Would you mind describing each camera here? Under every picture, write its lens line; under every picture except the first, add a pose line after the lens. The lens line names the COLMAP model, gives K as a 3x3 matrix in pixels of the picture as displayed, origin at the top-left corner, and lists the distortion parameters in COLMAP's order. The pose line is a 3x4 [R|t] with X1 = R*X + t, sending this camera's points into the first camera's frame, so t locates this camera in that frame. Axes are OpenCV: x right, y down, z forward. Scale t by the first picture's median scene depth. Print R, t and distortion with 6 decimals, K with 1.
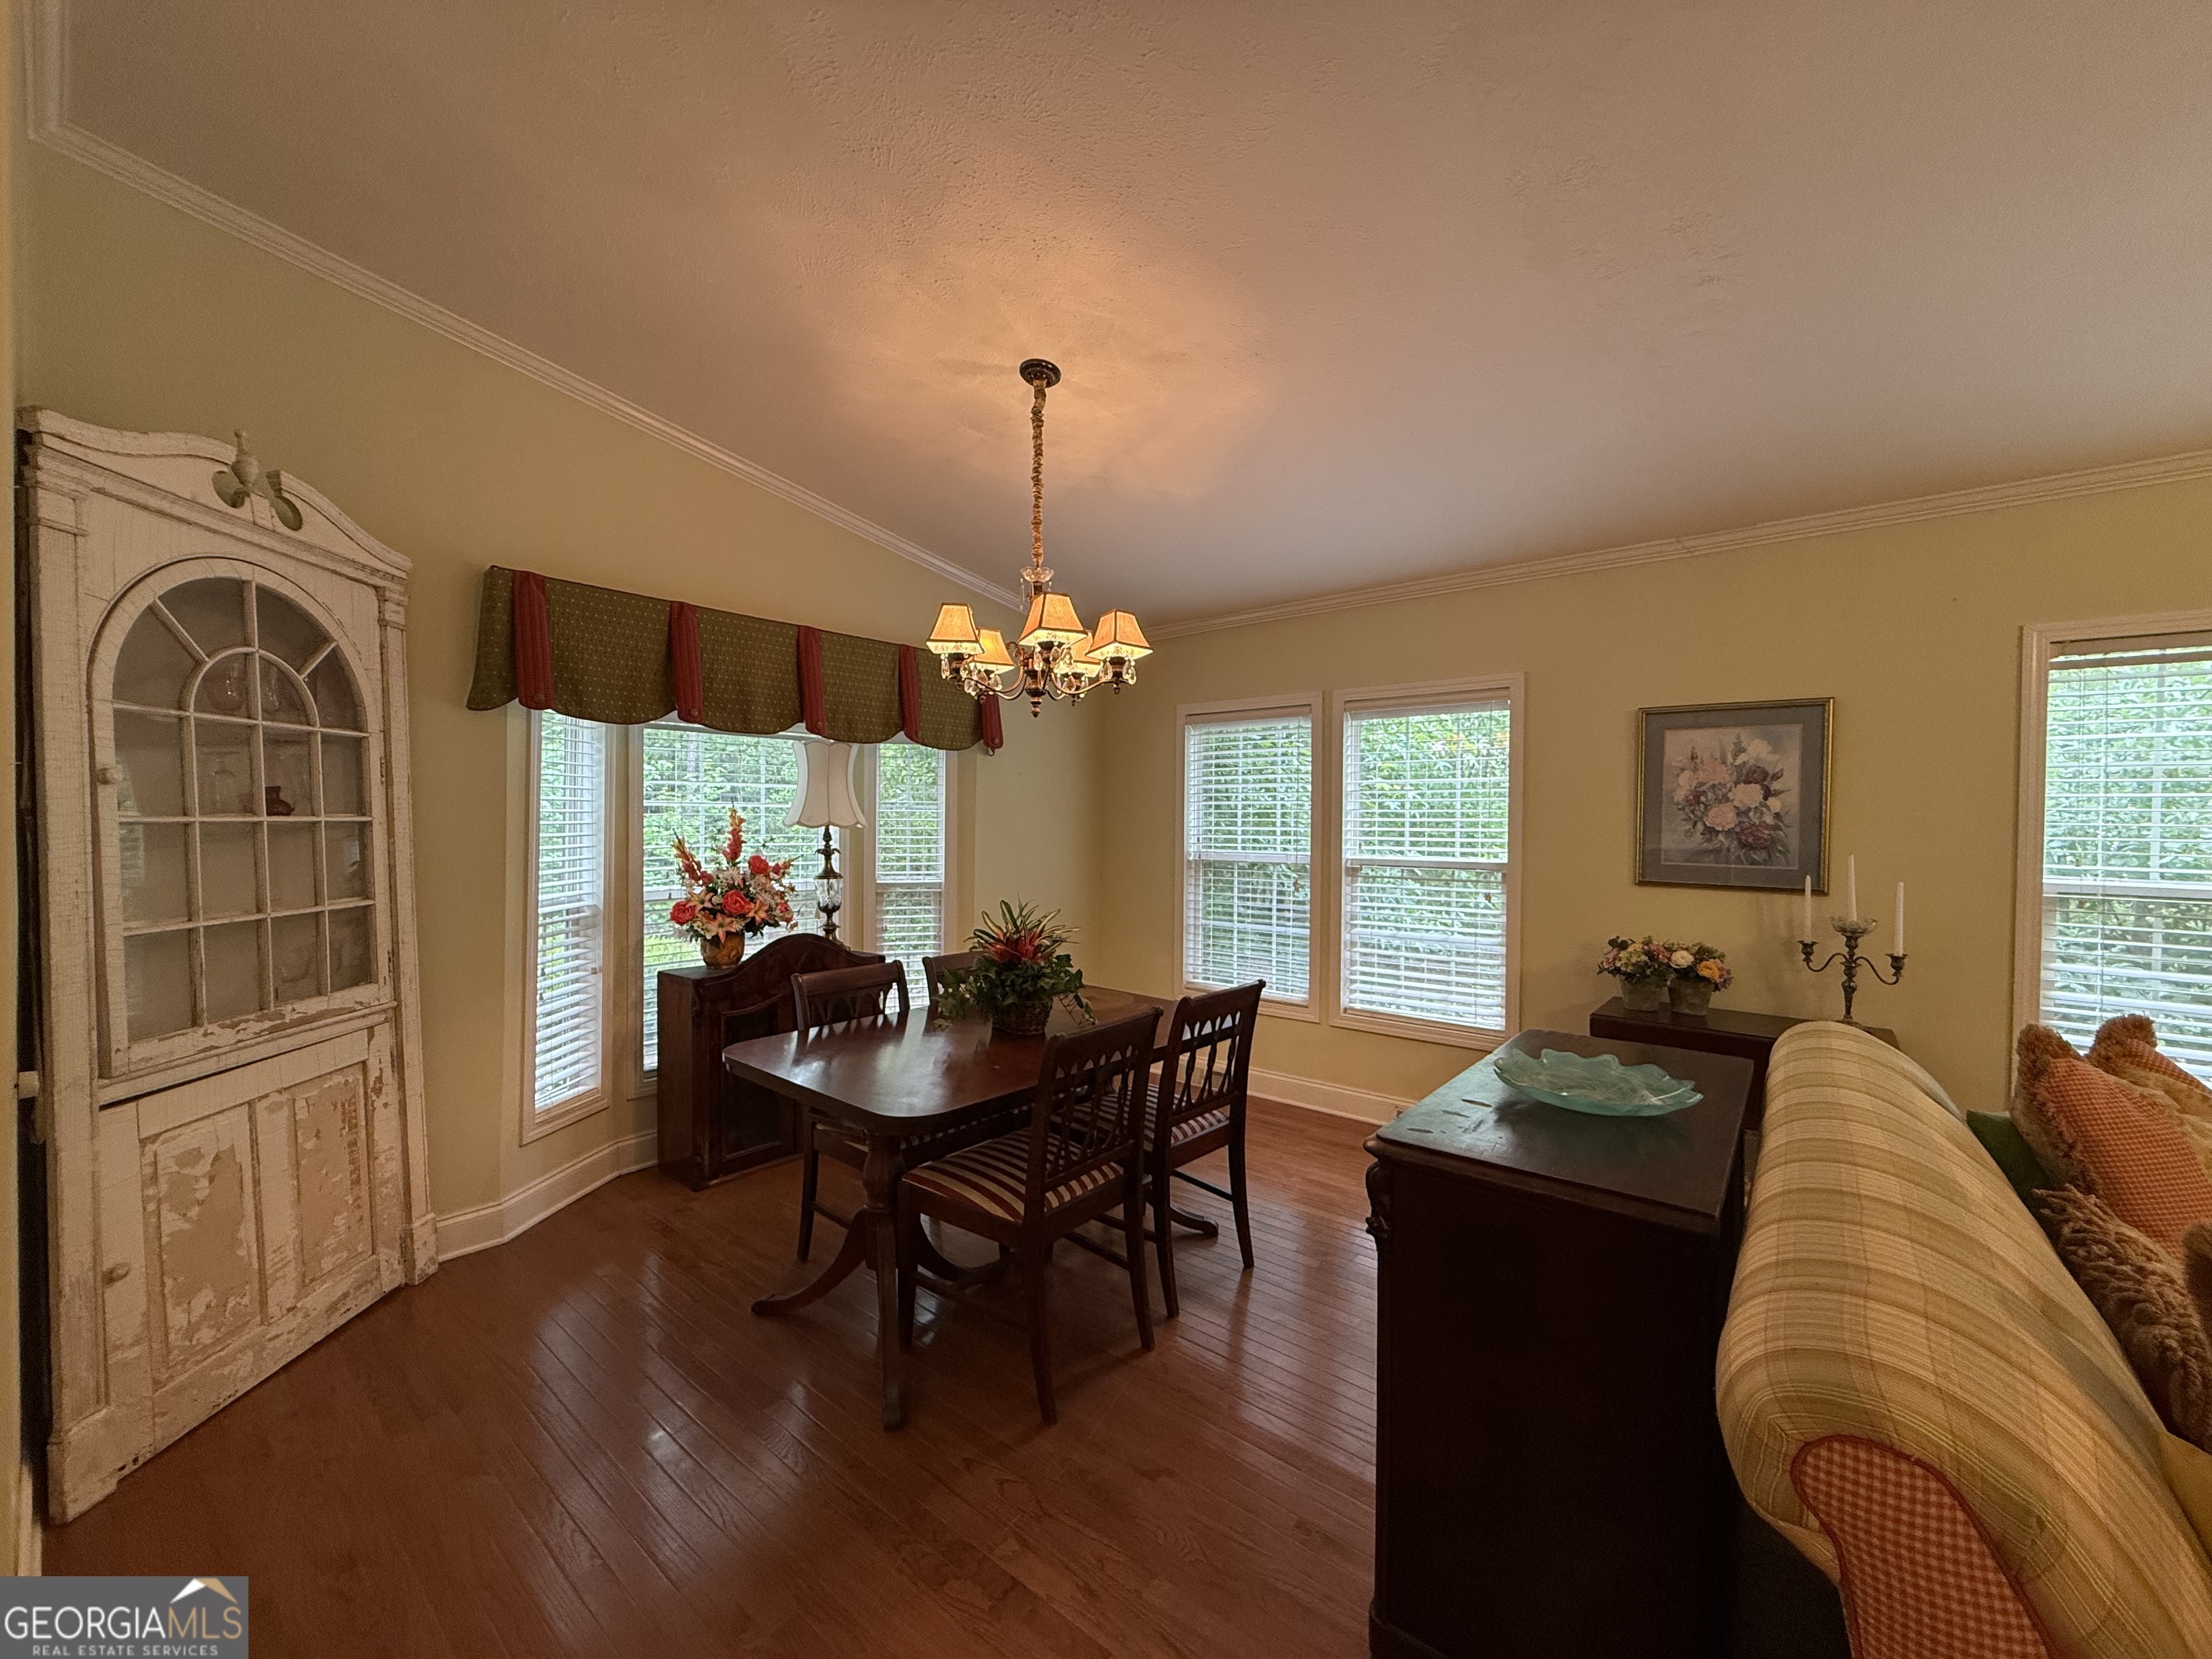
lens RADIAL K [[881.2, 0, 1104.1], [0, 881.2, 831.8], [0, 0, 1]] dist [-0.000647, 0.000317]
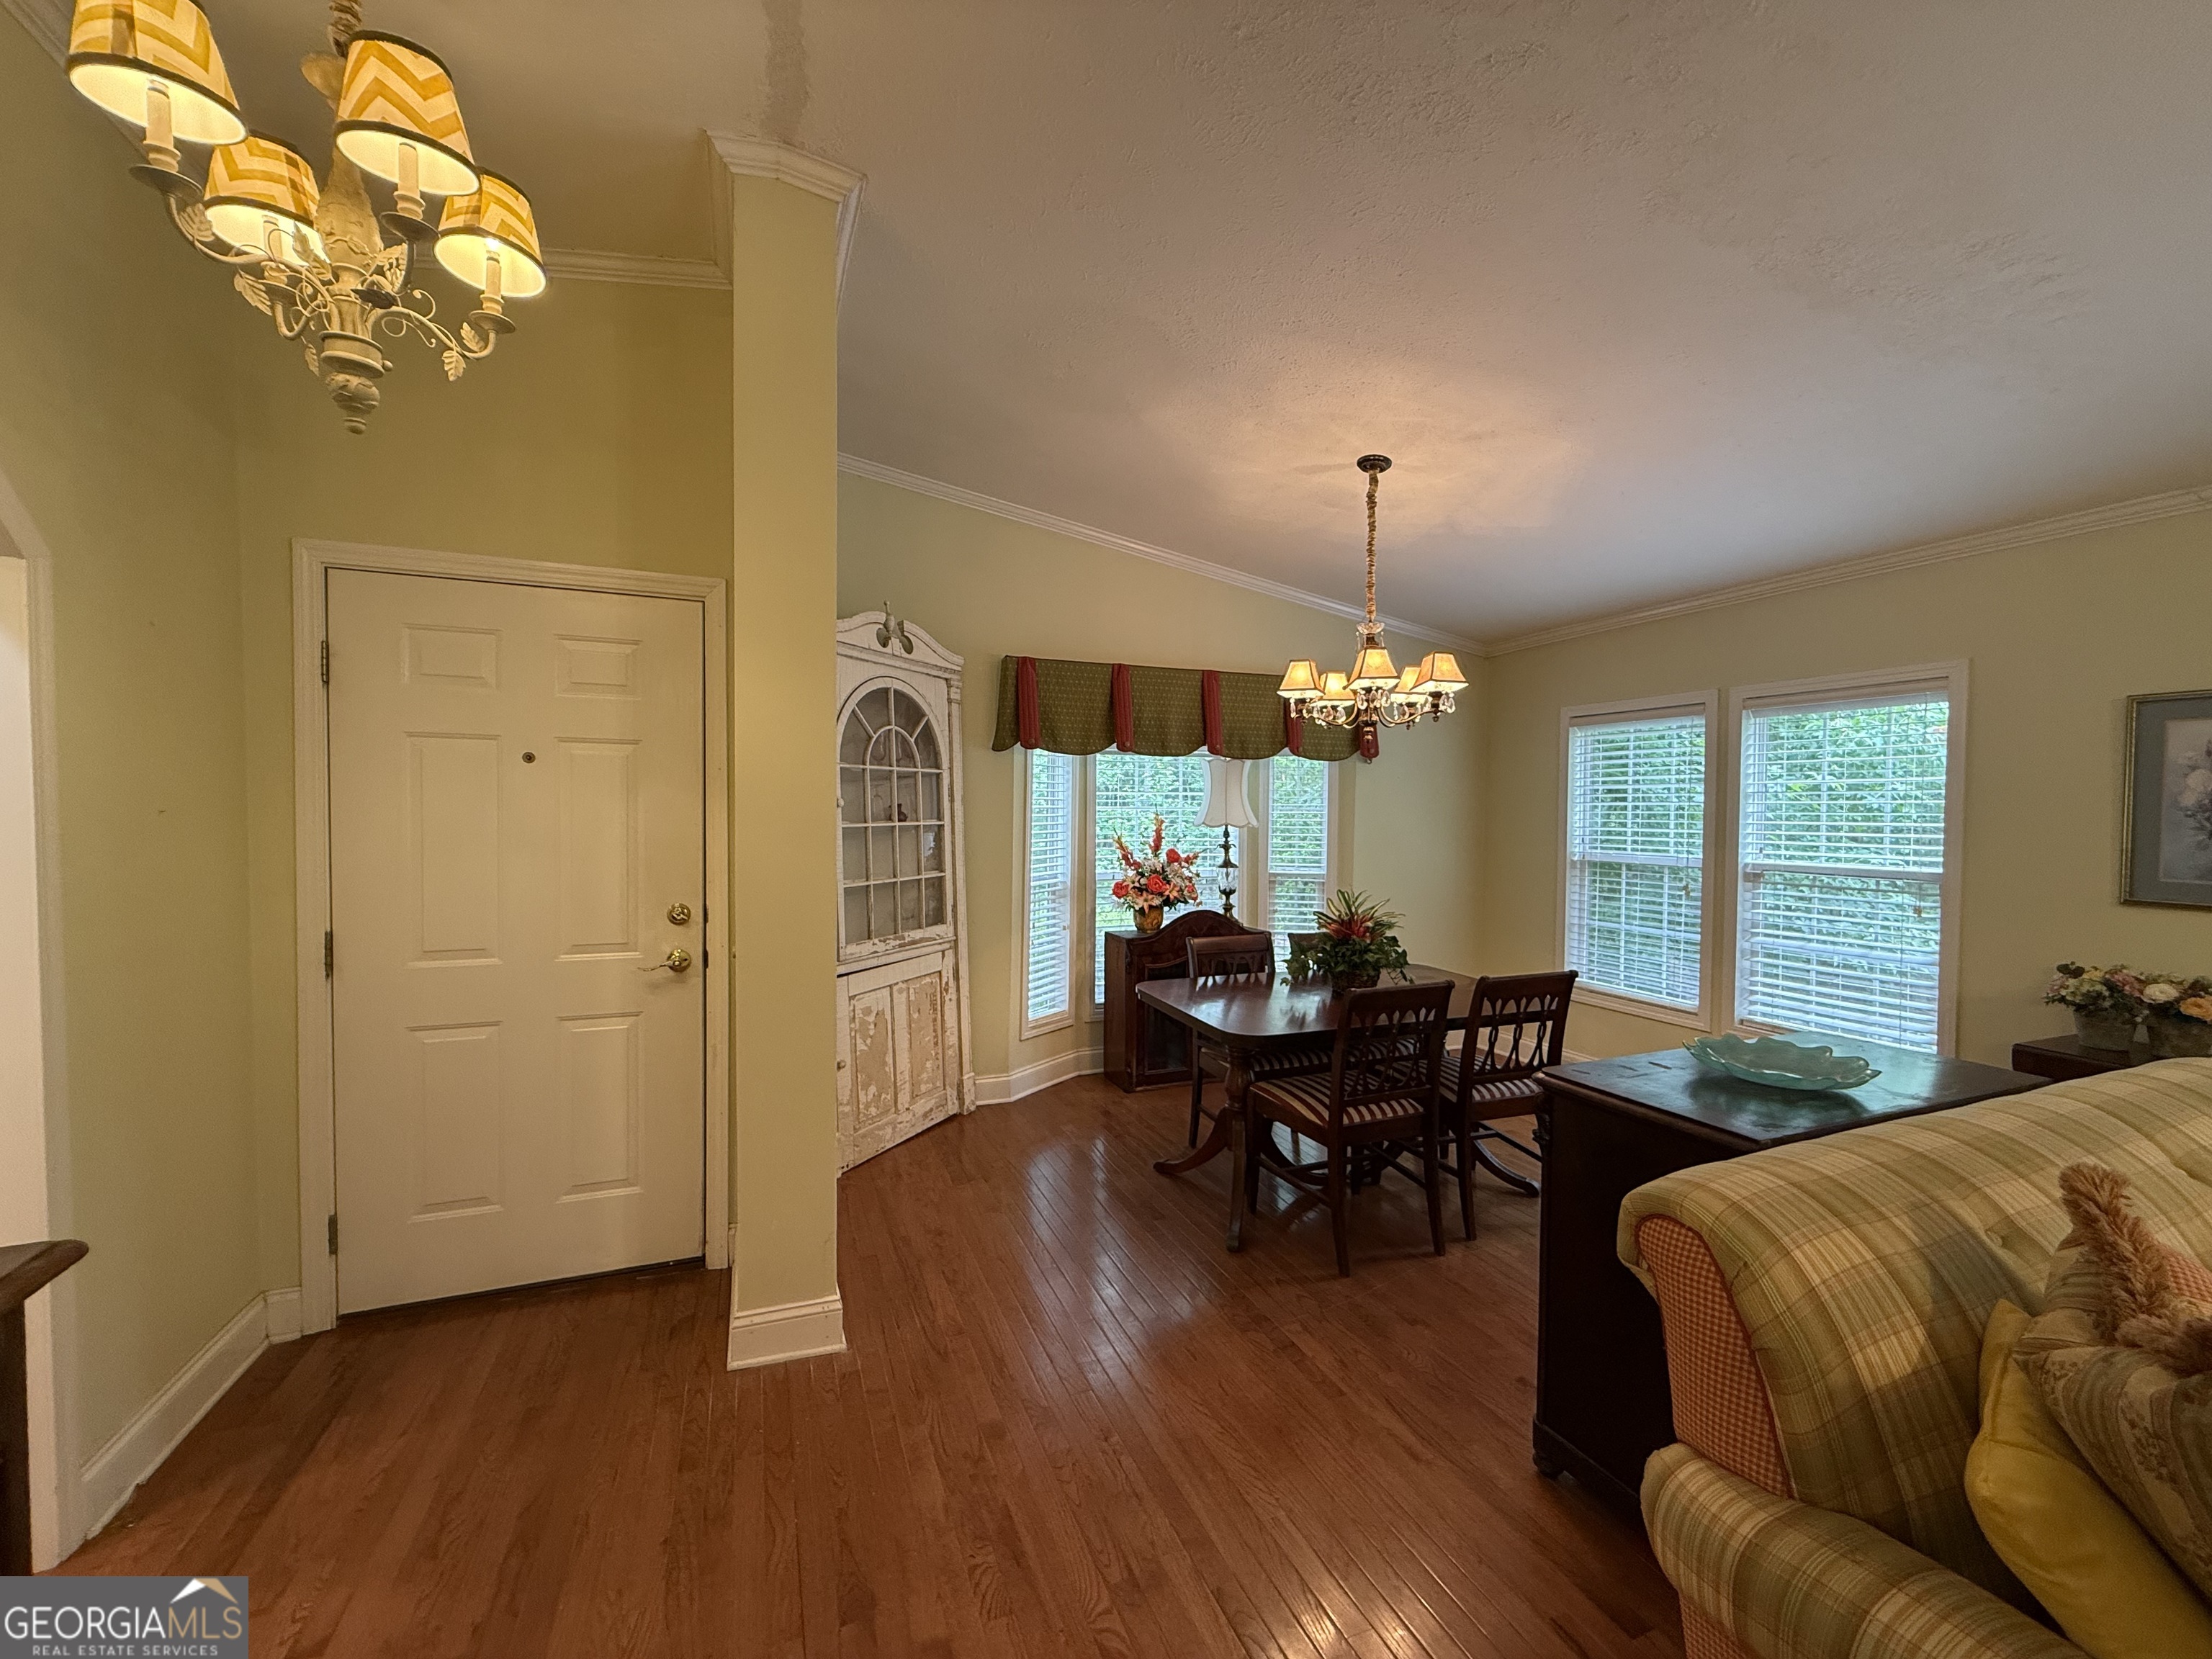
lens RADIAL K [[881.2, 0, 1101.6], [0, 881.2, 830.6], [0, 0, 1]] dist [-0.000647, 0.000317]
pose [[0.878511, 0.010200, -0.477613, 0.173221], [-0.005265, 0.999918, 0.011670, -0.017999], [0.477692, -0.007737, 0.878493, -0.250139]]
